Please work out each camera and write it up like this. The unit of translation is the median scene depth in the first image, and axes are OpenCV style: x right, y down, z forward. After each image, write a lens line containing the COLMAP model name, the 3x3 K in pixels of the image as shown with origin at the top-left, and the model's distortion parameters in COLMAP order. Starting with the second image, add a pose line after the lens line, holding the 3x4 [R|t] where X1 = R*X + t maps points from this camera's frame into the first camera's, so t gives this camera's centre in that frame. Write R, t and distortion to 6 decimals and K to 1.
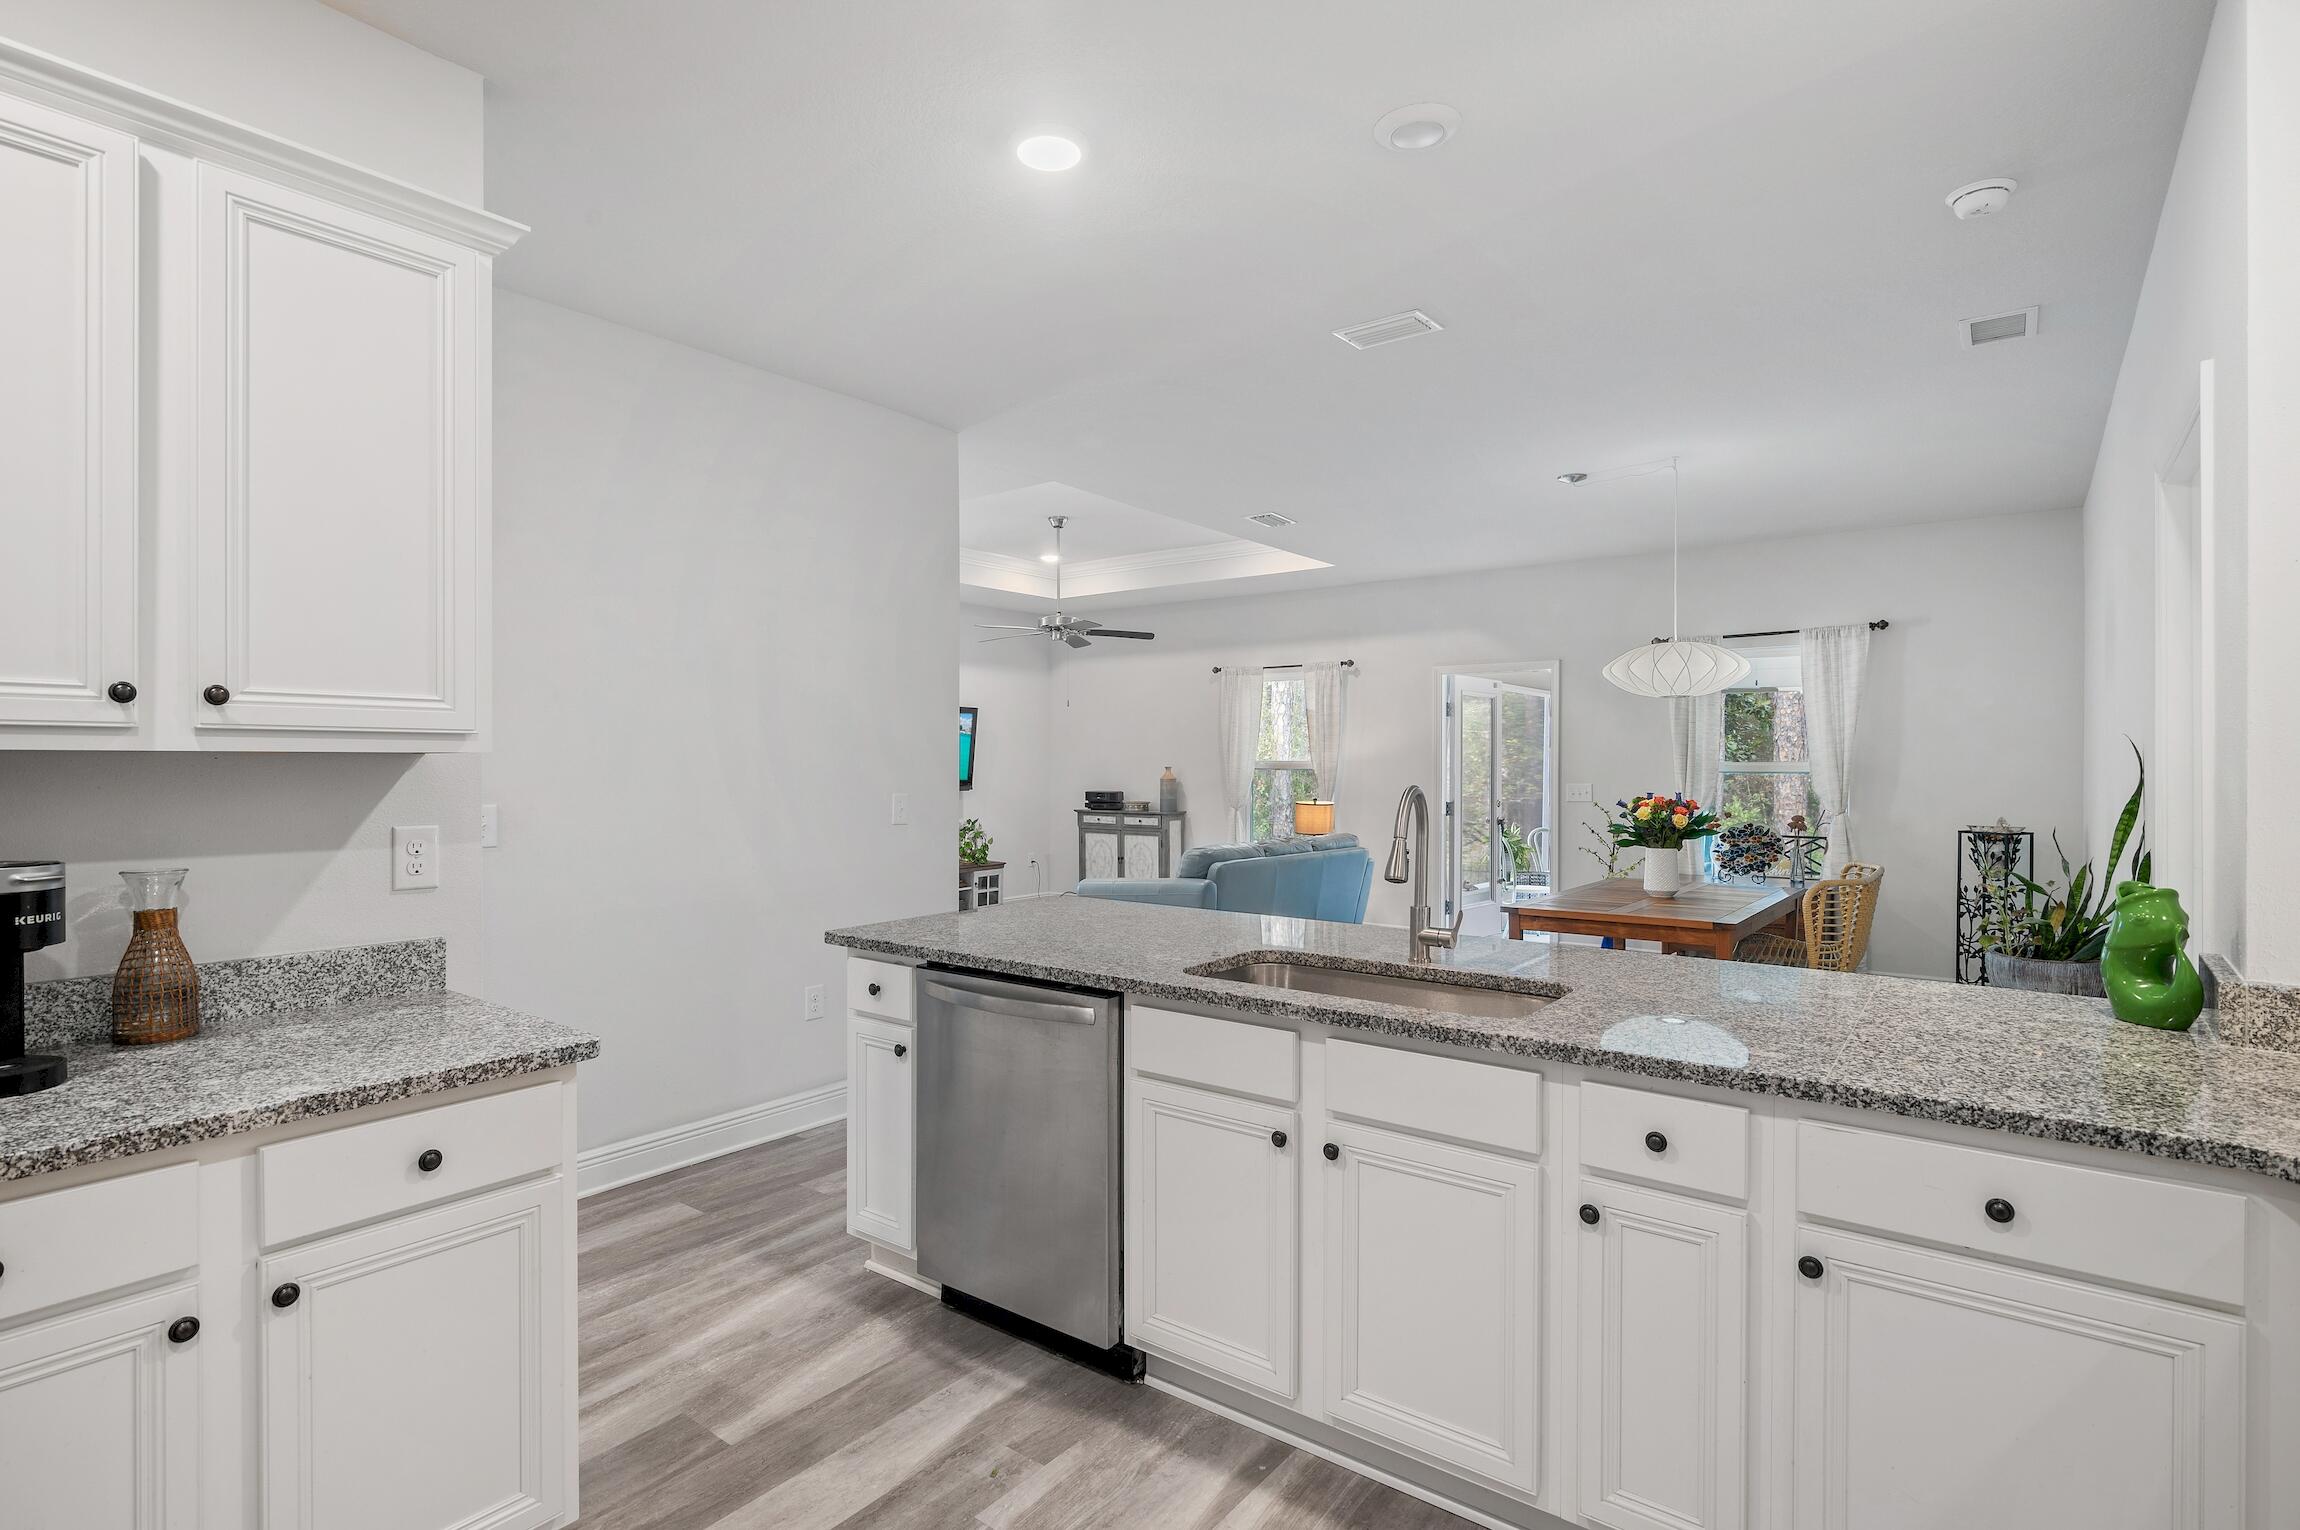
lens RADIAL K [[1130.1, 0, 1150.0], [0, 1130.1, 765.0], [0, 0, 1]] dist [-0.002553, -0.000495]
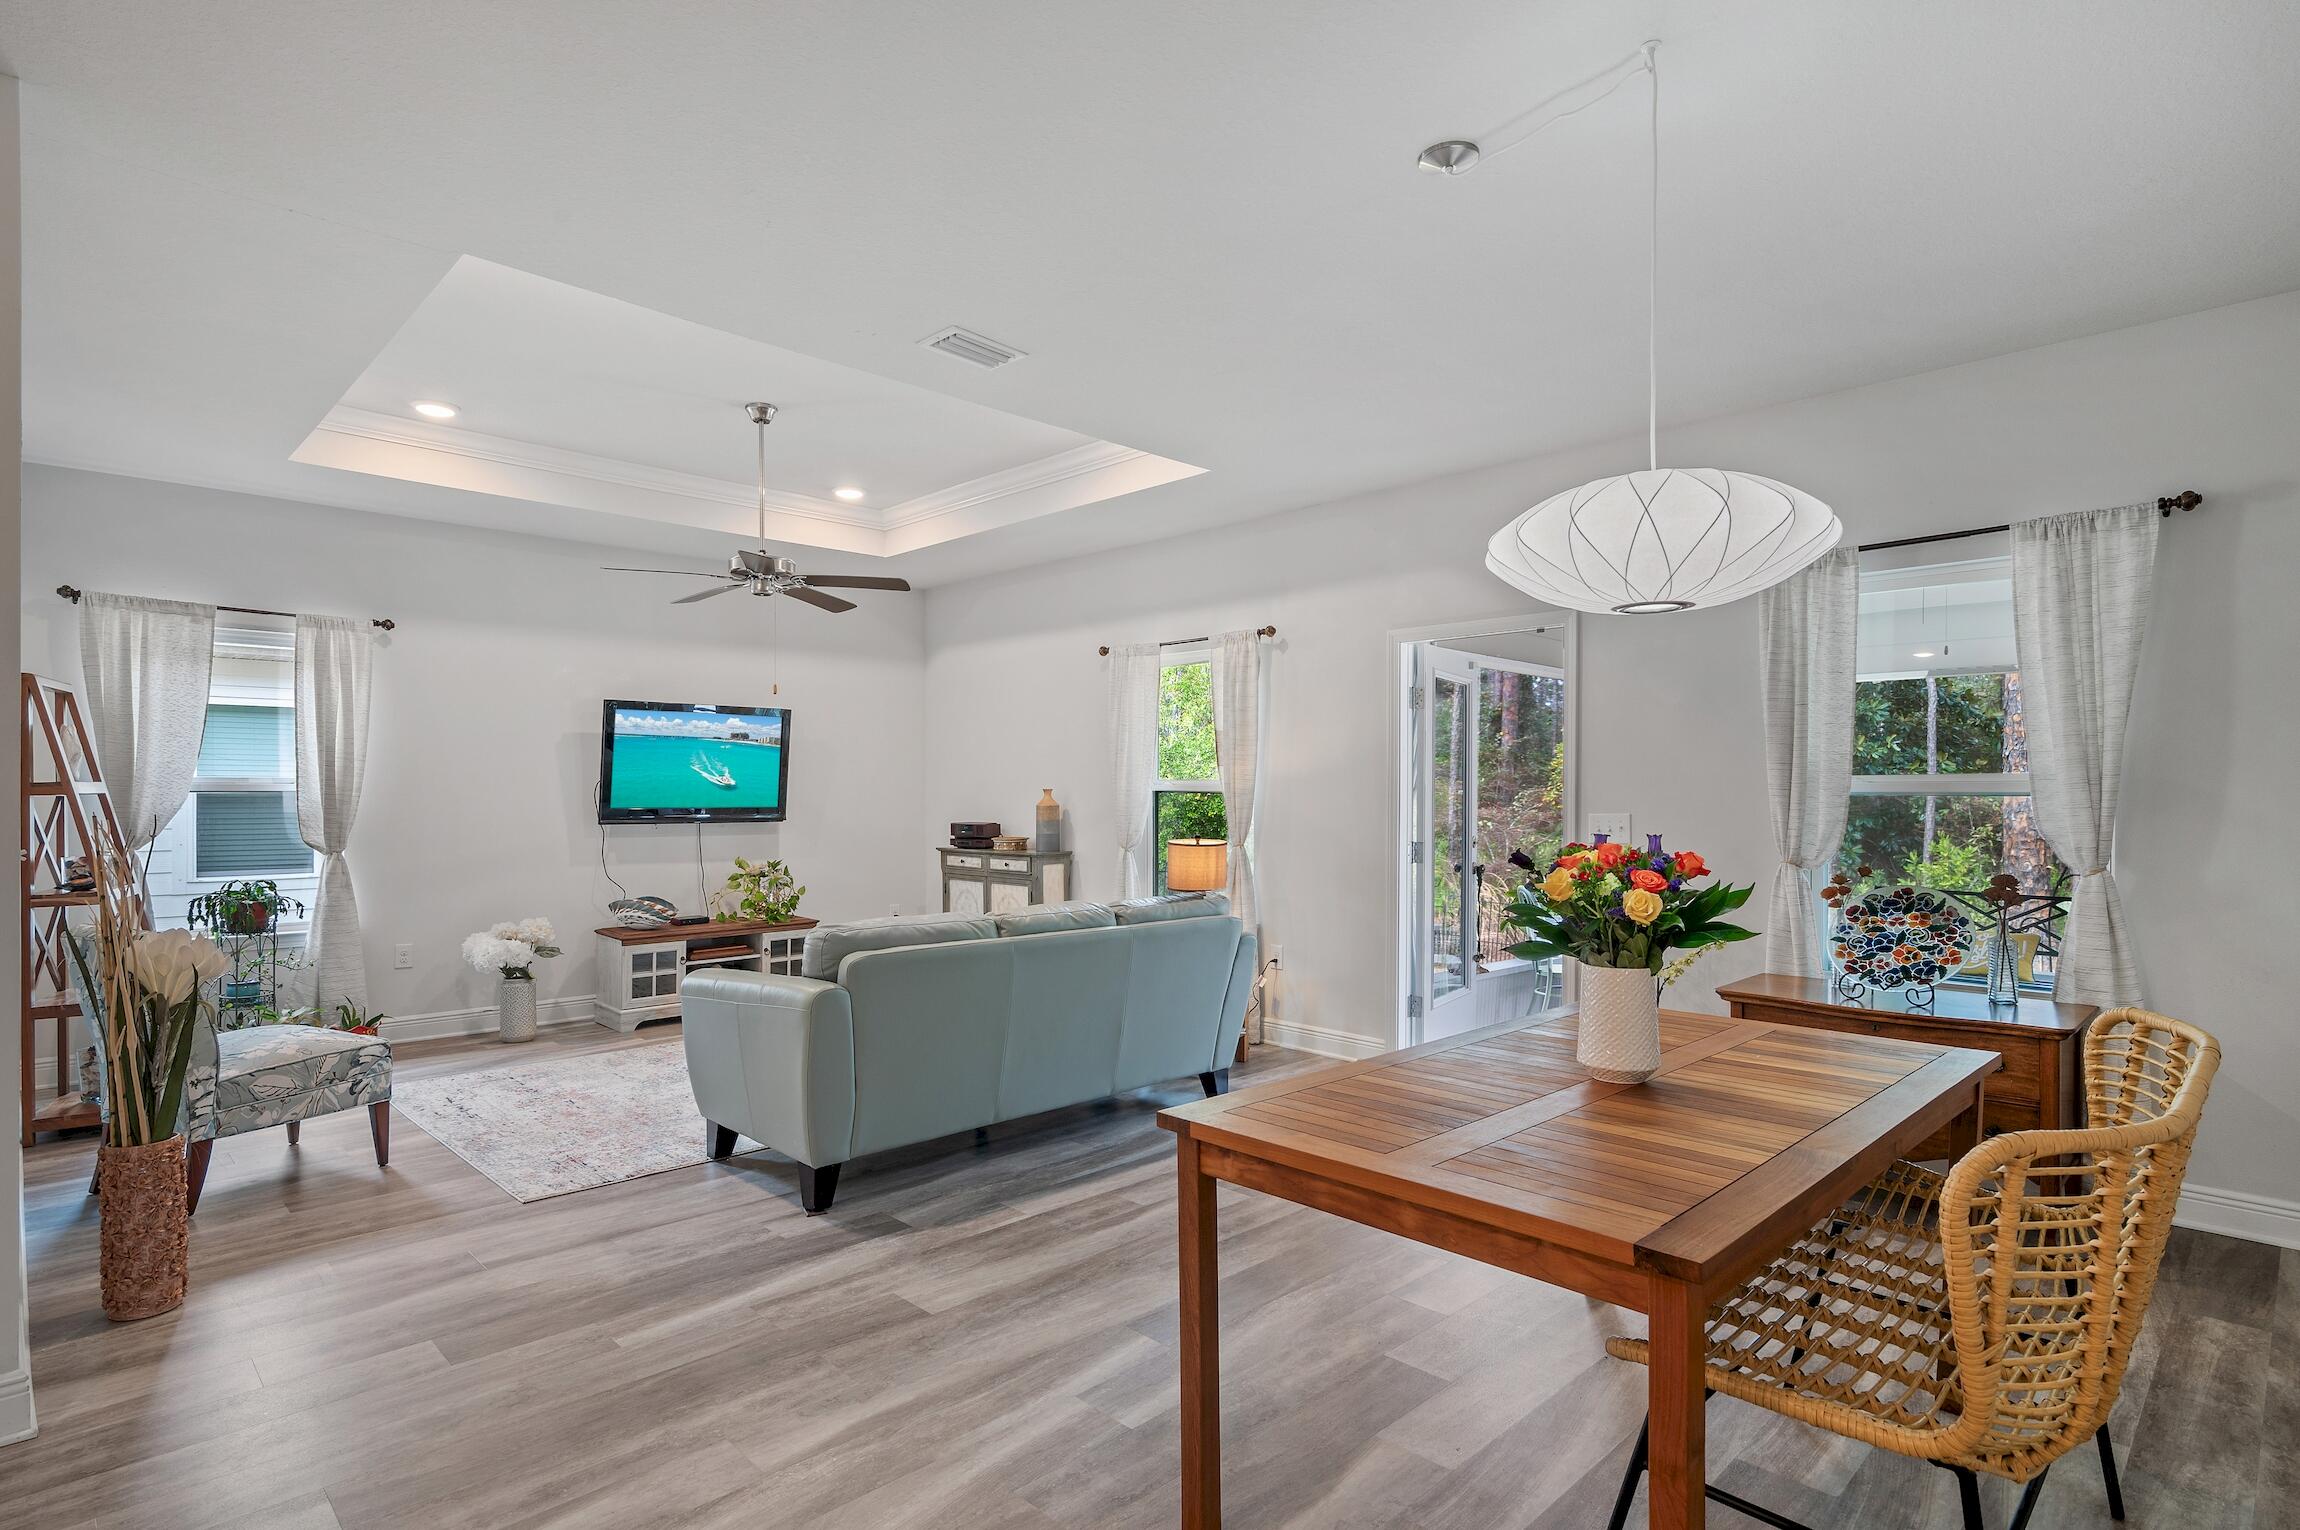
lens RADIAL K [[1149.6, 0, 1131.4], [0, 1149.6, 792.1], [0, 0, 1]] dist [0.003777, 0.000197]
pose [[0.988463, -0.001056, -0.151459, 0.203130], [0.000806, 0.999998, -0.001714, 0.005521], [0.151461, 0.001573, 0.988462, 0.327577]]
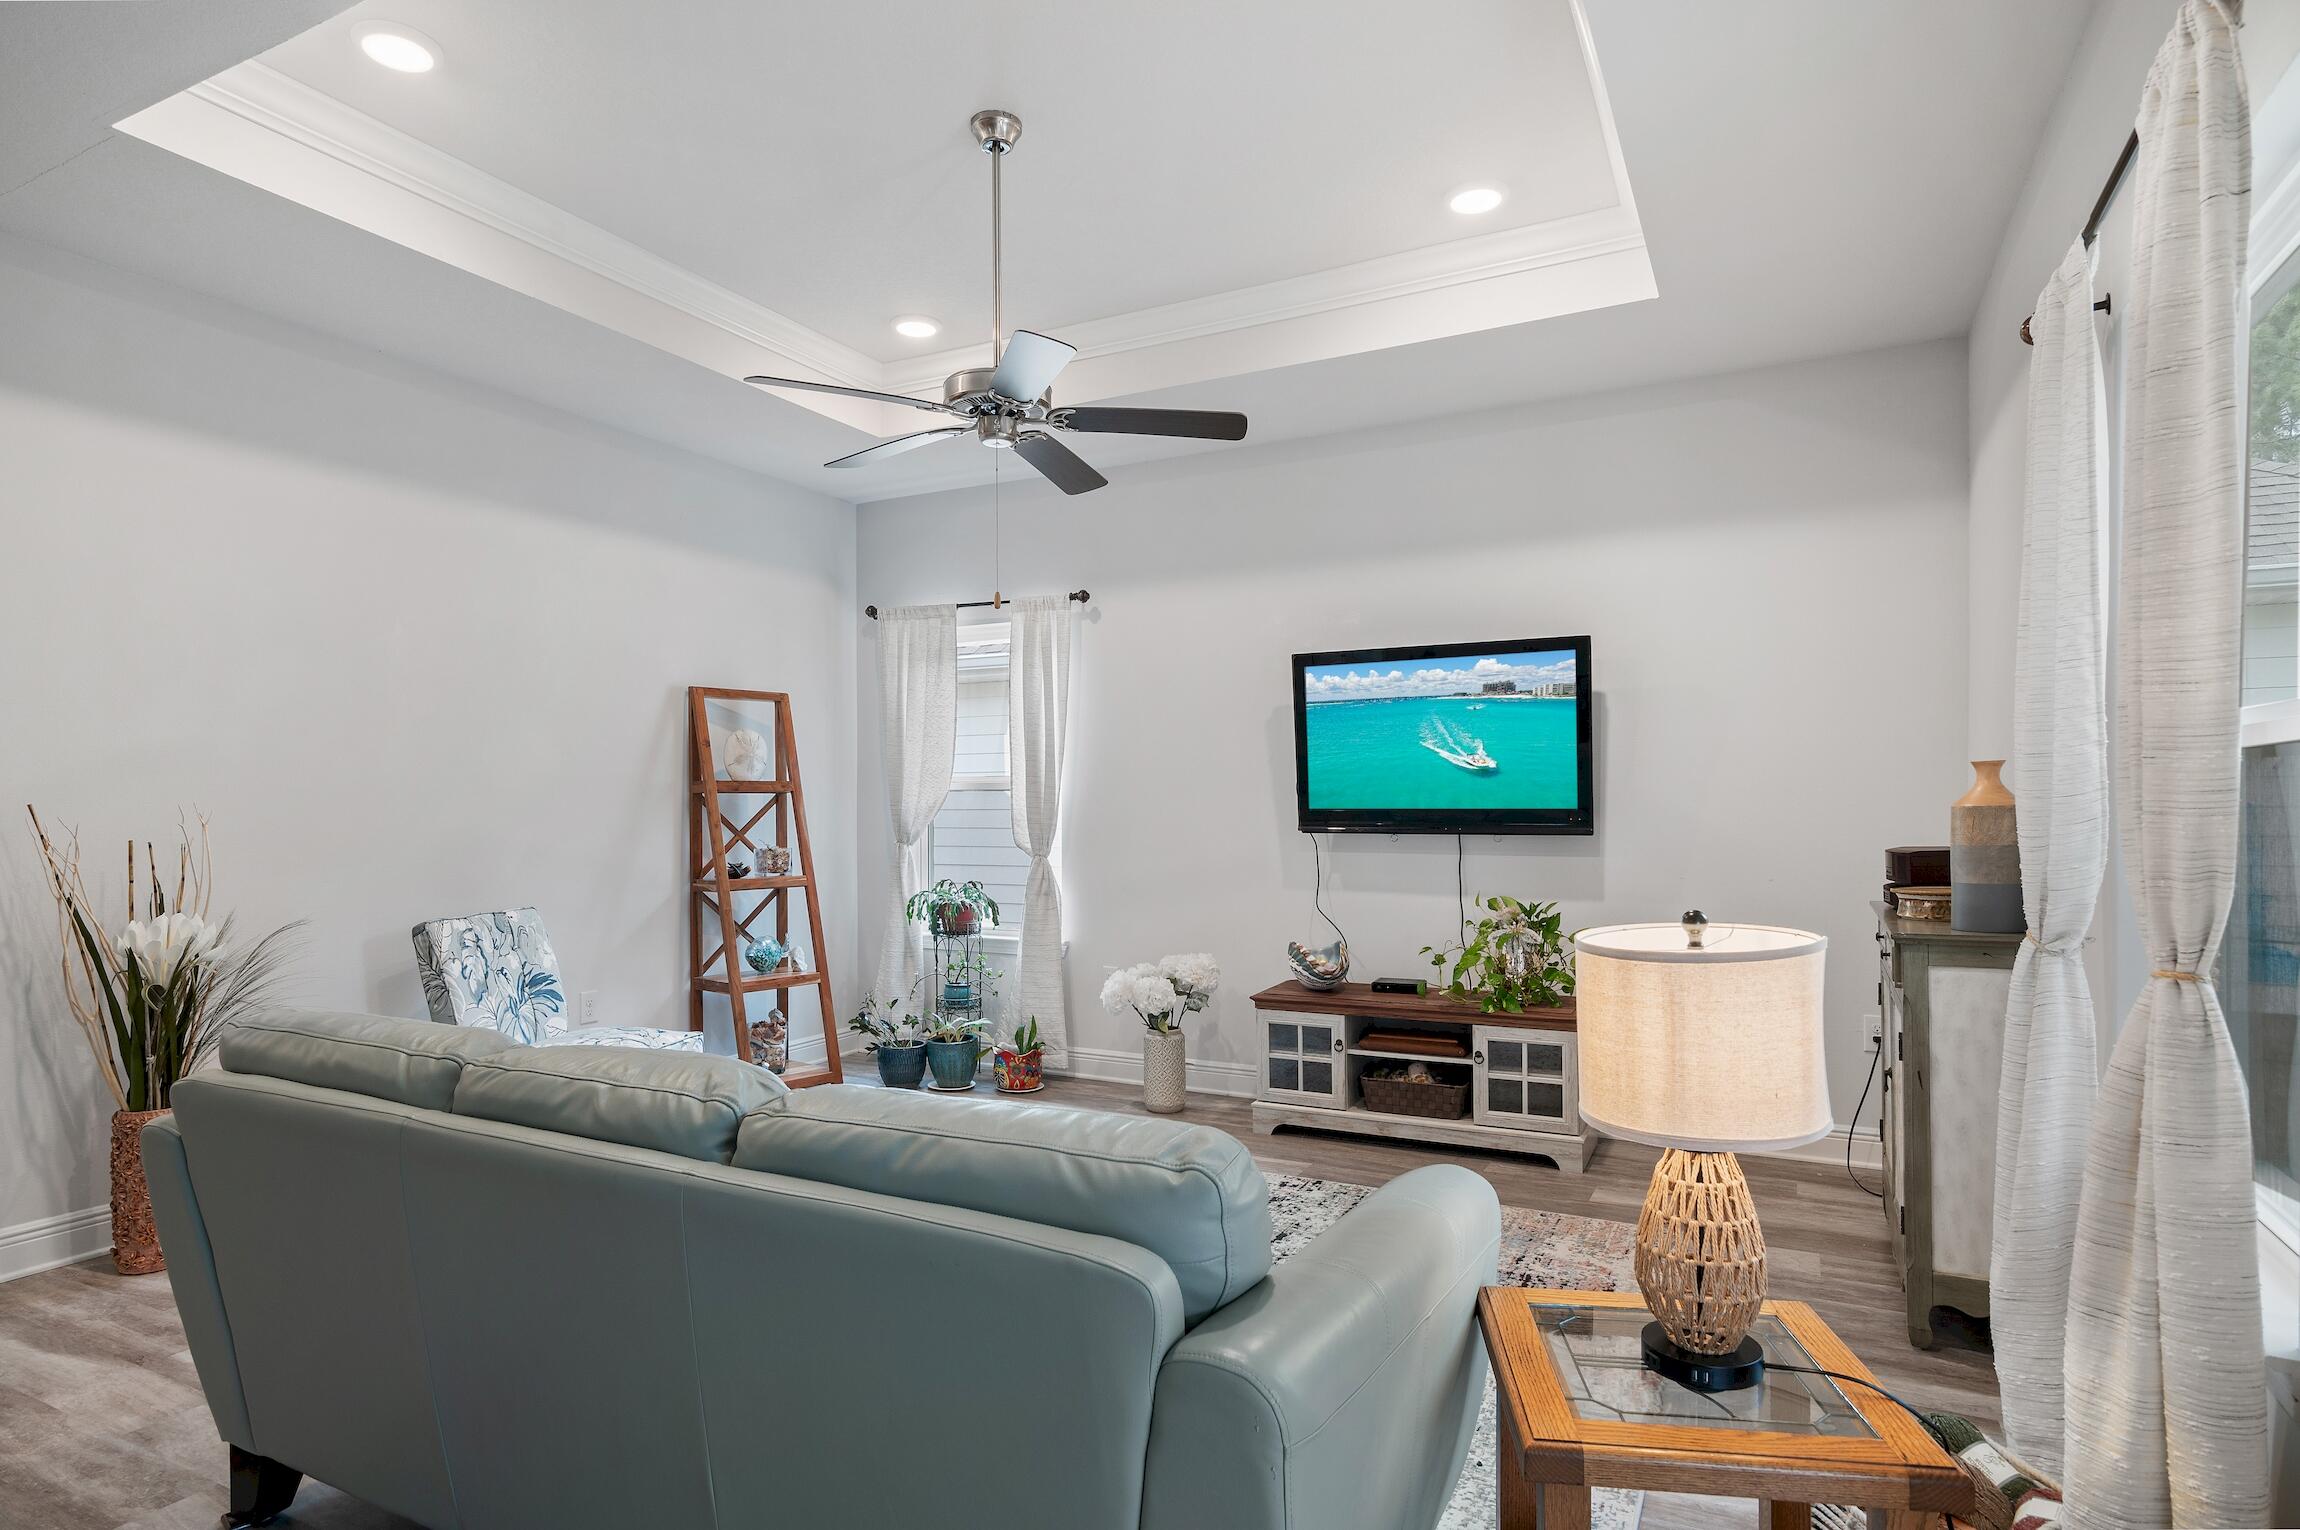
lens RADIAL K [[1261.6, 0, 1143.0], [0, 1261.6, 809.0], [0, 0, 1]] dist [0.003594, 0.000541]
pose [[0.164421, 0.002267, -0.986388, 0.310020], [0.004339, 0.999986, 0.003021, 0.012359], [0.986381, -0.004777, 0.164409, 0.855828]]
